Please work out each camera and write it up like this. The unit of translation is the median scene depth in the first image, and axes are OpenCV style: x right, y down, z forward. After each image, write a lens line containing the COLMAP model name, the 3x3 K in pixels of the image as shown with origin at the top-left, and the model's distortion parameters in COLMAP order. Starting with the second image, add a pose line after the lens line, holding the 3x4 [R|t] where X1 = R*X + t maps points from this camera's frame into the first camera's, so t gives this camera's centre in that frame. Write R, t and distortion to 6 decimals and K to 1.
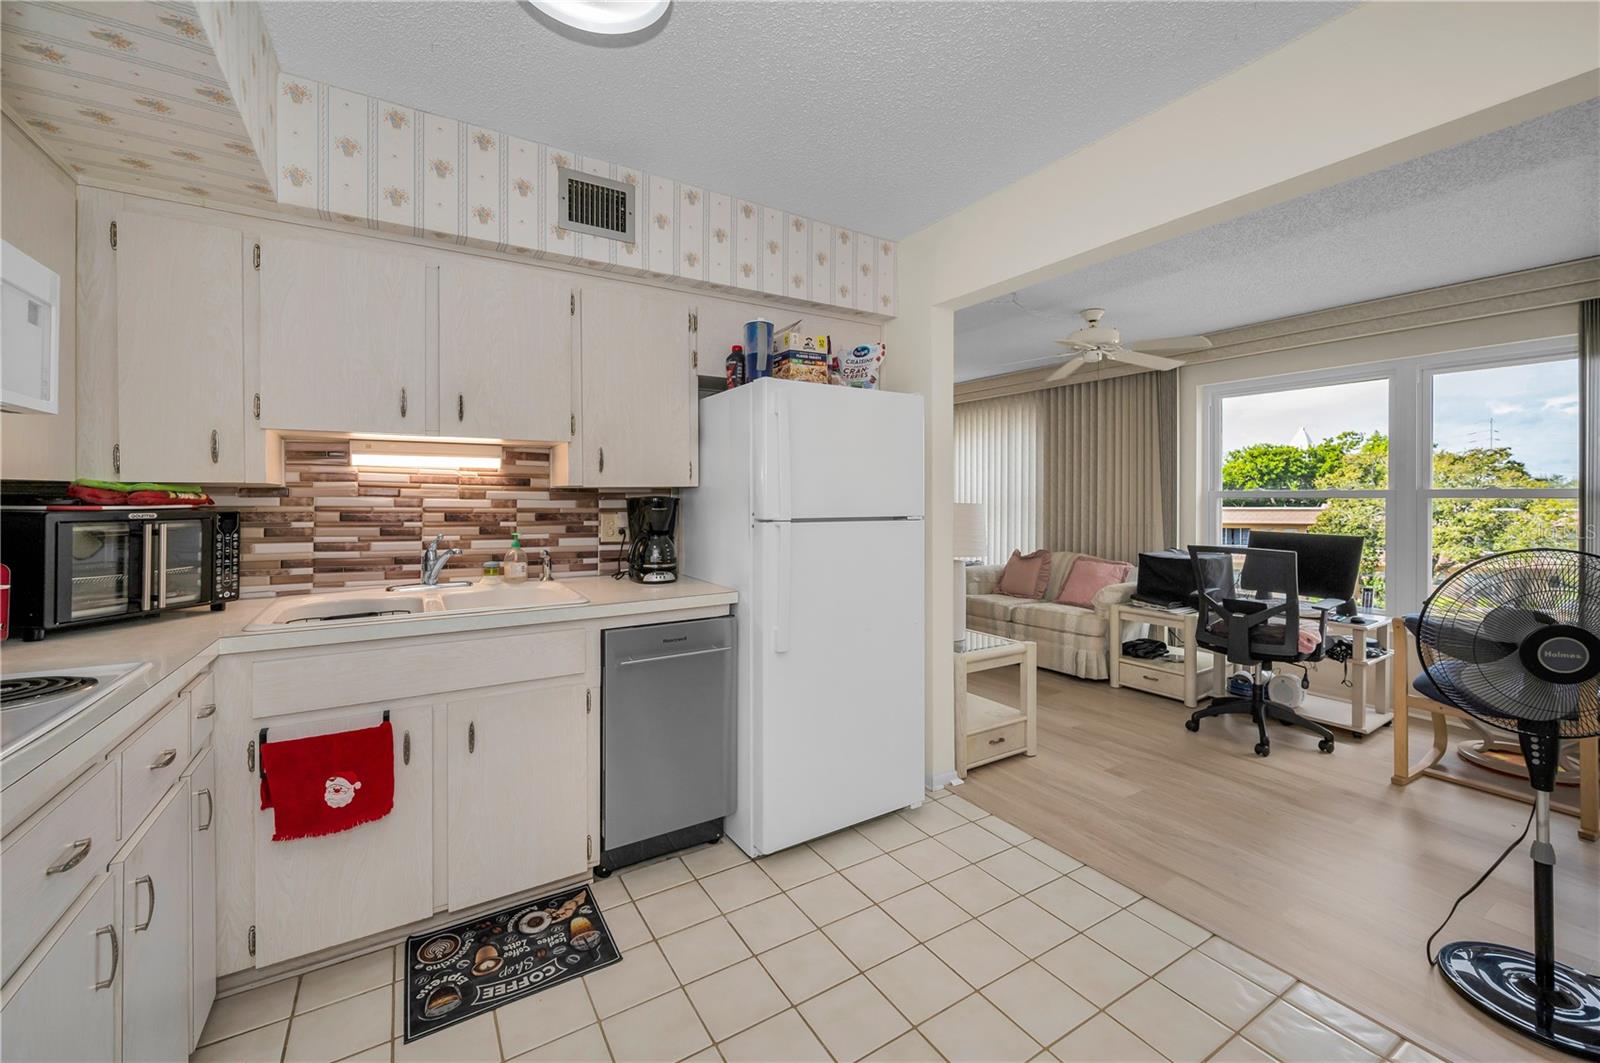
lens RADIAL K [[677.1, 0, 800.4], [0, 677.1, 502.4], [0, 0, 1]] dist [-0.000447, -0.000061]
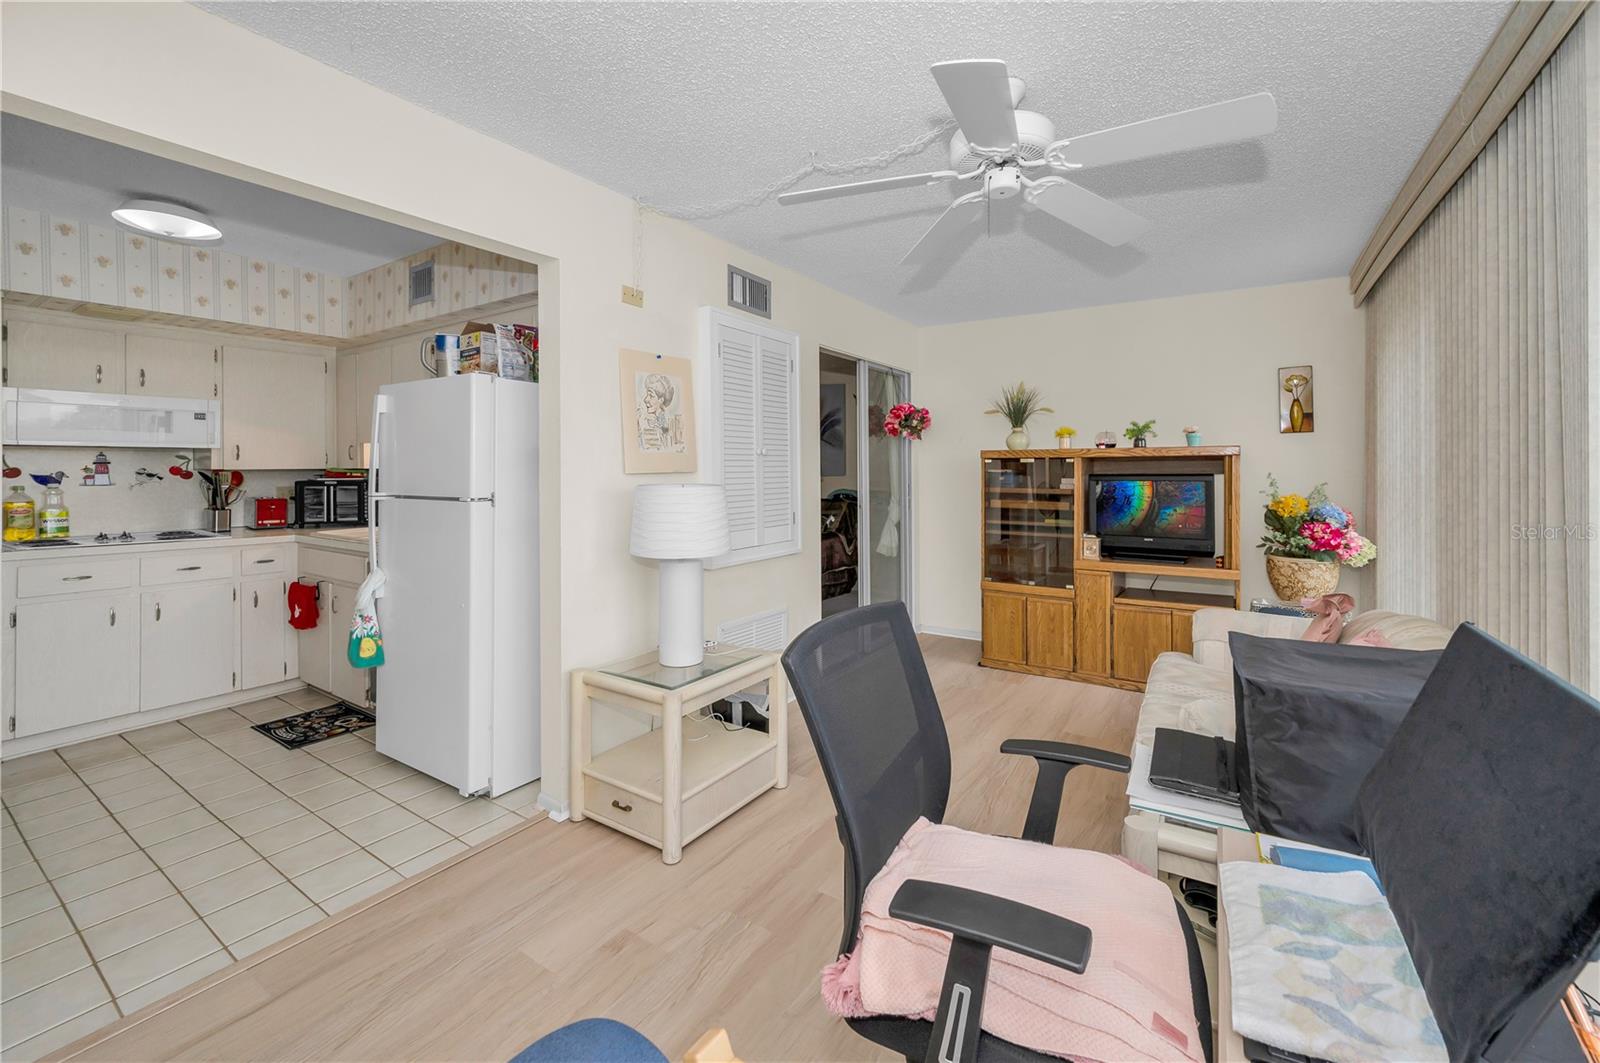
lens RADIAL K [[660.2, 0, 808.7], [0, 660.2, 473.2], [0, 0, 1]] dist [-0.000681, -0.000190]
pose [[0.400382, 0.005954, -0.916329, 1.469319], [-0.006340, 0.999973, 0.003727, -0.026557], [0.916327, 0.004317, 0.400409, 1.267329]]
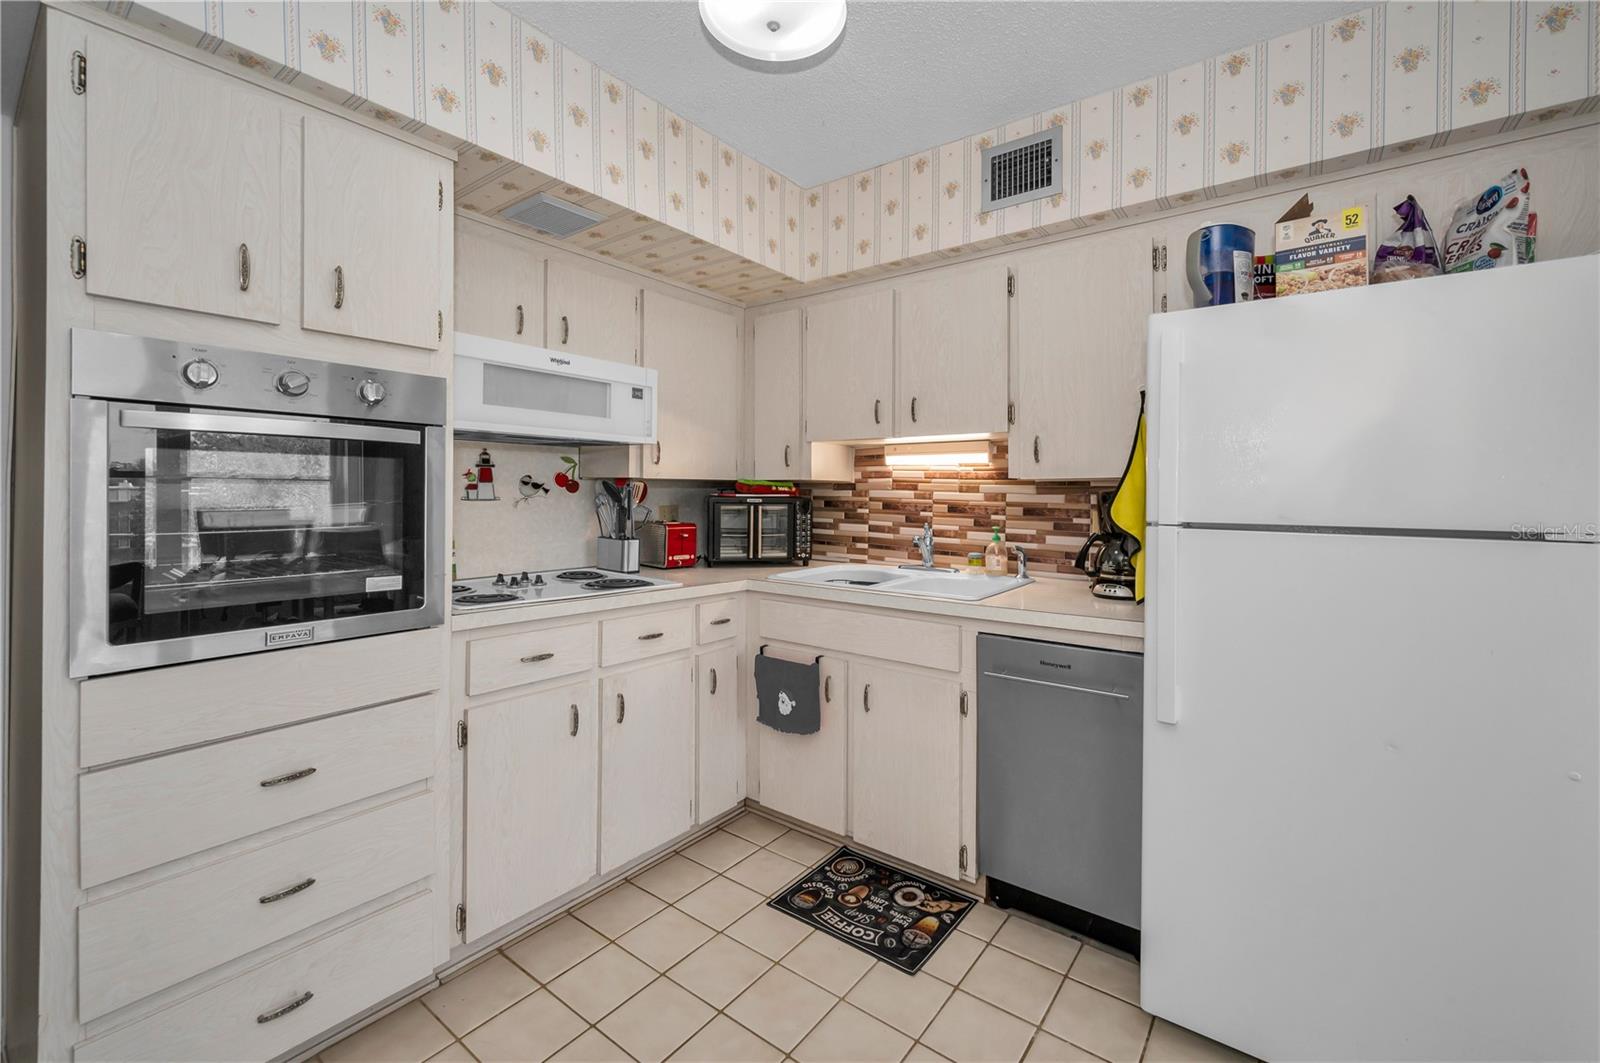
lens RADIAL K [[671.2, 0, 802.4], [0, 671.2, 497.0], [0, 0, 1]] dist [-0.001127, -0.000257]
pose [[0.339431, 0.007477, -0.940601, 0.467087], [-0.016809, 0.999857, 0.001883, 0.005004], [0.940481, 0.015171, 0.339508, 0.435796]]
